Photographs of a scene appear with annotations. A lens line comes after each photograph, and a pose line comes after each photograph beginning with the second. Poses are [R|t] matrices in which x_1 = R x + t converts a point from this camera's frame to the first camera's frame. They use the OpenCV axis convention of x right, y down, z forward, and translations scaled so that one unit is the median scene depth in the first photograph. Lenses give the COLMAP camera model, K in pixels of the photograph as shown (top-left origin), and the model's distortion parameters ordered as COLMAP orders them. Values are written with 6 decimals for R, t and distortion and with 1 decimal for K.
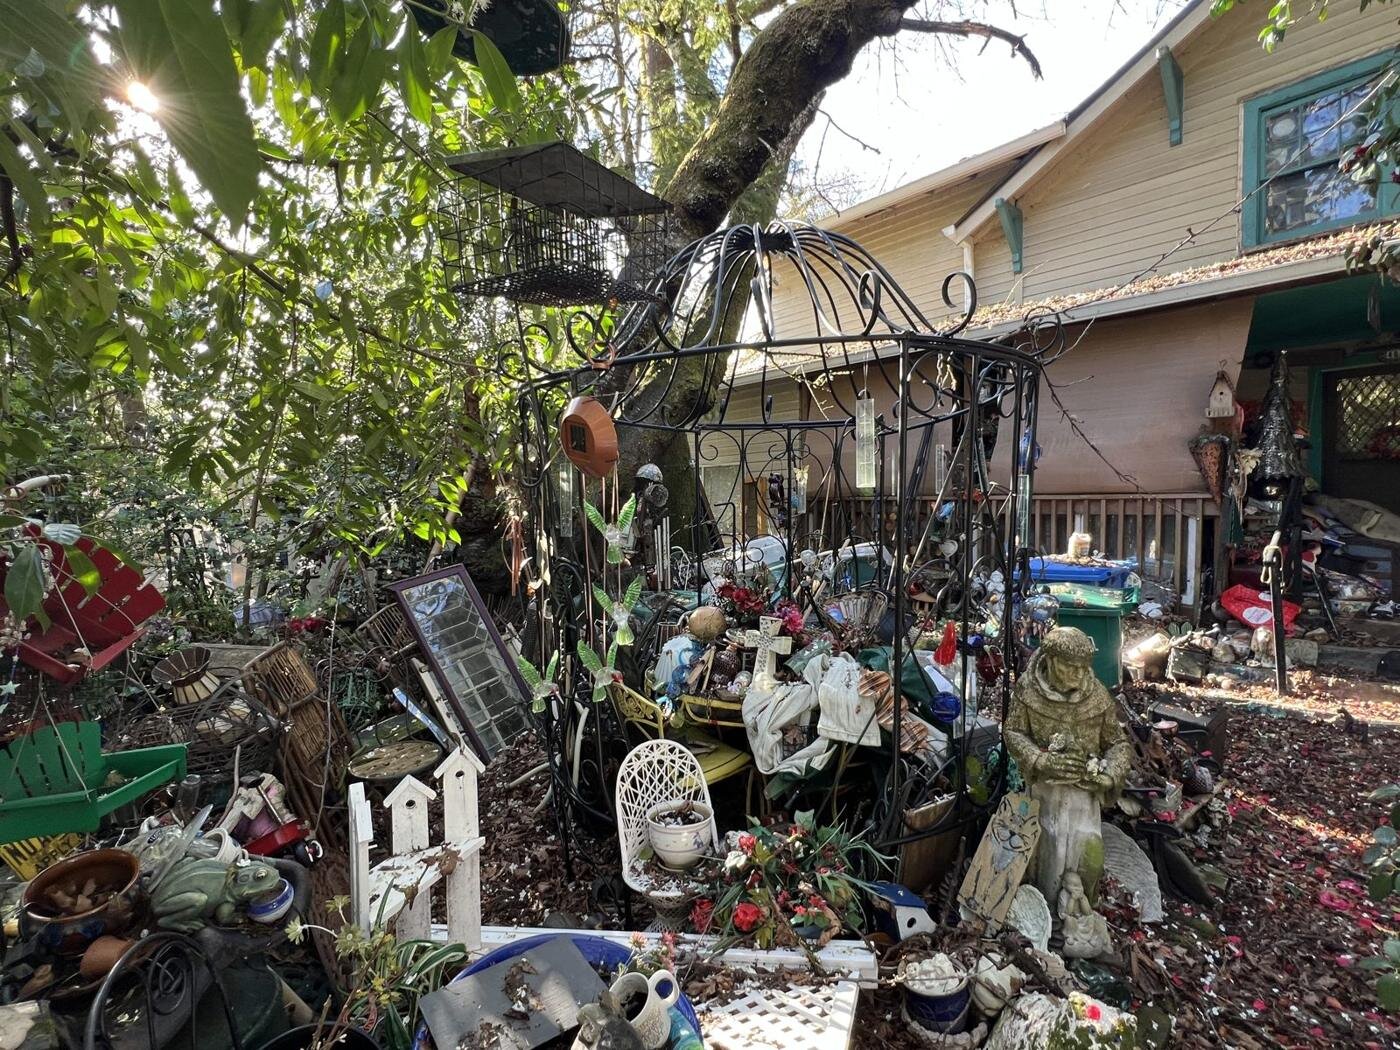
lens RADIAL K [[655.3, 0, 698.1], [0, 655.3, 521.9], [0, 0, 1]] dist [-0.003003, 0.002074]
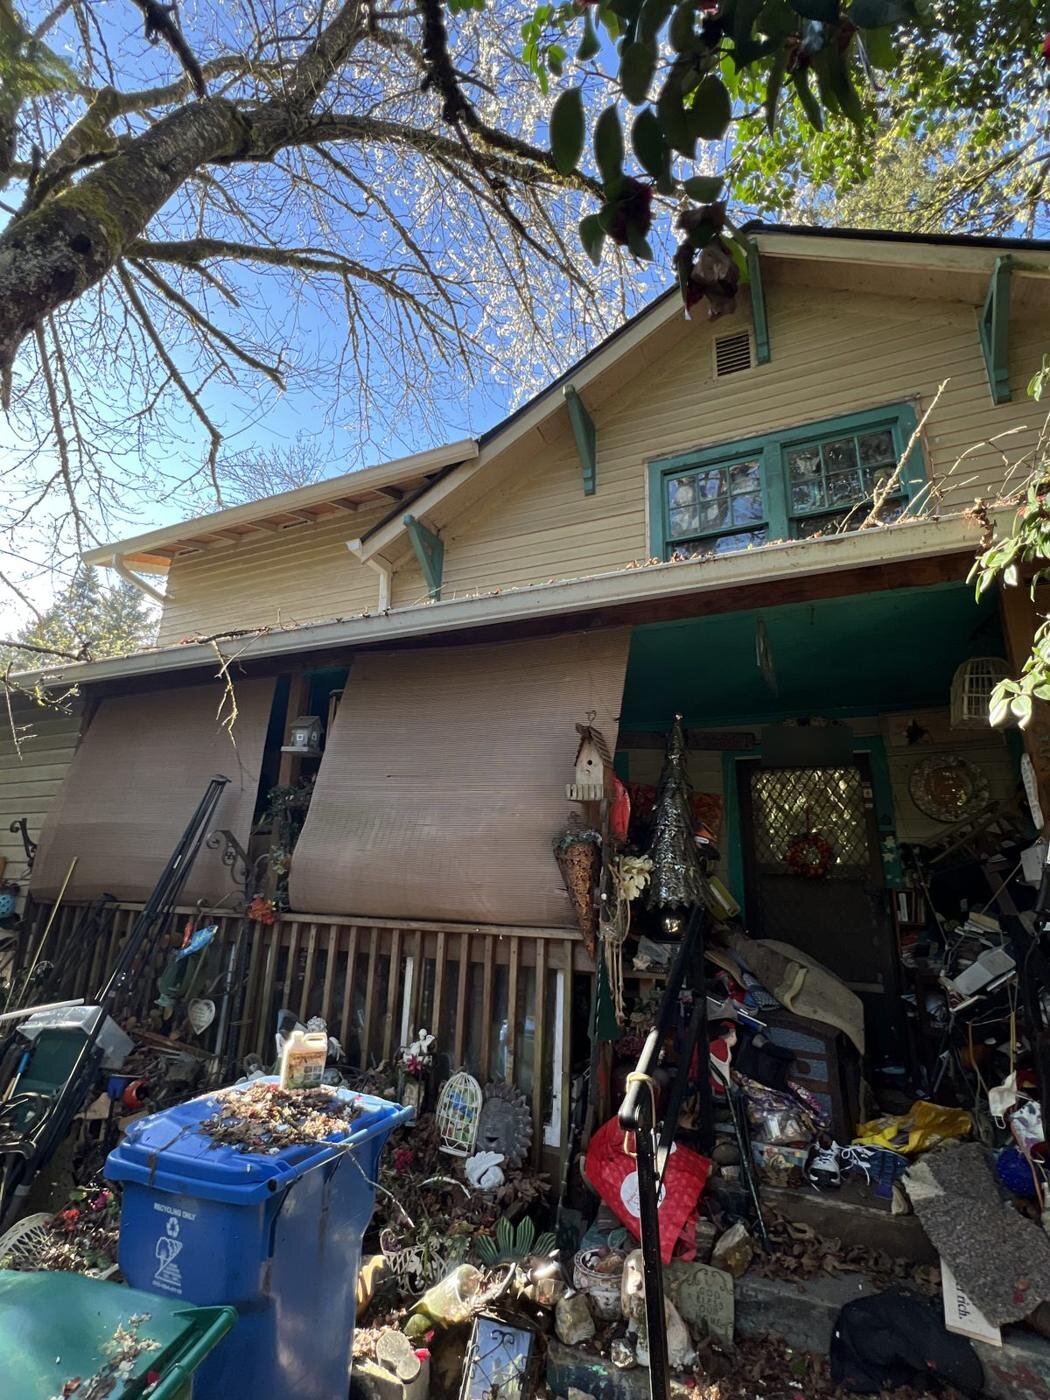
lens RADIAL K [[655.3, 0, 527.8], [0, 655.3, 701.0], [0, 0, 1]] dist [-0.003003, 0.002074]
pose [[0.917006, 0.136770, 0.374691, 0.481723], [-0.021420, 0.954905, -0.296139, -0.064364], [-0.398297, 0.263535, 0.878583, 0.442881]]
